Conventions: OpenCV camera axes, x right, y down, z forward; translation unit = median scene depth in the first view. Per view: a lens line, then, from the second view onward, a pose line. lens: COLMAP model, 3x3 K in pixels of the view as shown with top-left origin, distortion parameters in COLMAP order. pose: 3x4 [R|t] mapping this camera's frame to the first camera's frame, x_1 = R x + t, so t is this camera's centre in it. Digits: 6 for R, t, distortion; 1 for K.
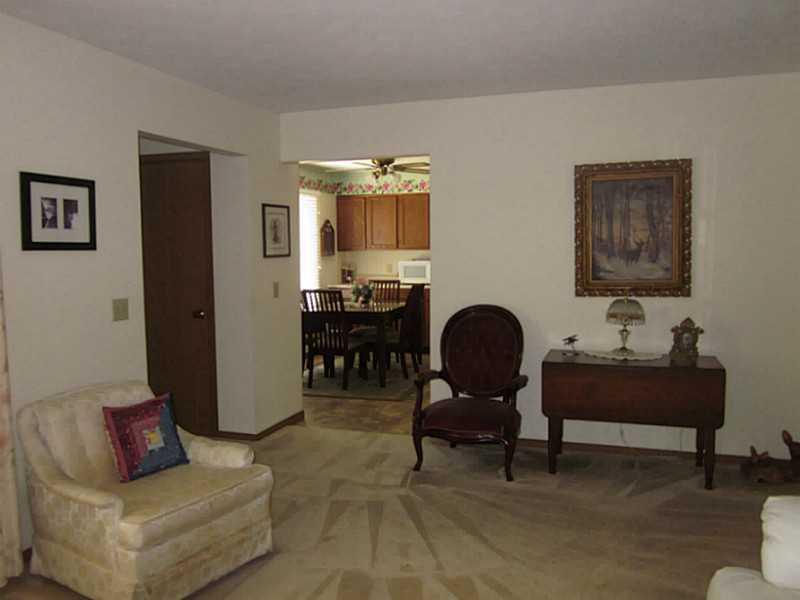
lens RADIAL K [[645.8, 0, 400.0], [0, 645.8, 300.0], [0, 0, 1]] dist [-0.000265, 0.000702]
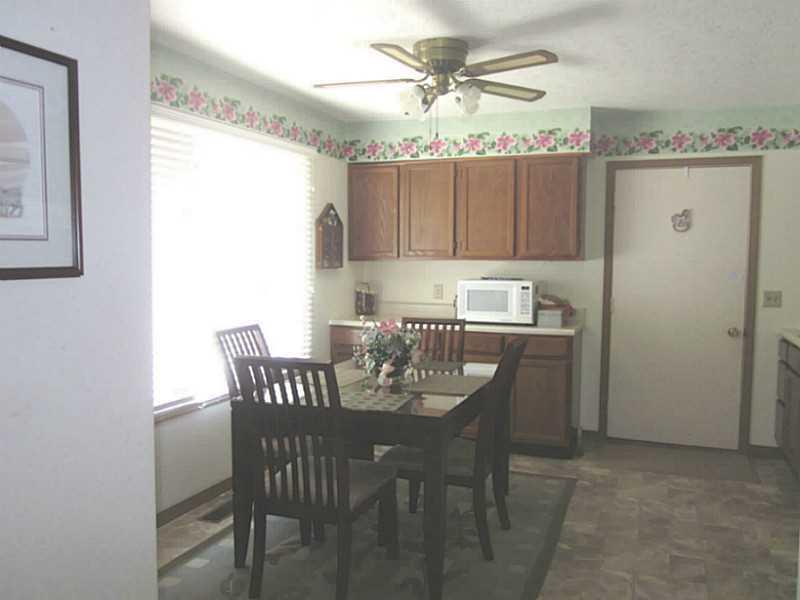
lens RADIAL K [[645.8, 0, 400.0], [0, 645.8, 300.0], [0, 0, 1]] dist [-0.000265, 0.000702]
pose [[0.998813, 0.018726, -0.044966, -0.025774], [-0.019512, 0.999663, -0.017113, -0.033074], [0.044631, 0.017970, 0.998842, 0.450119]]
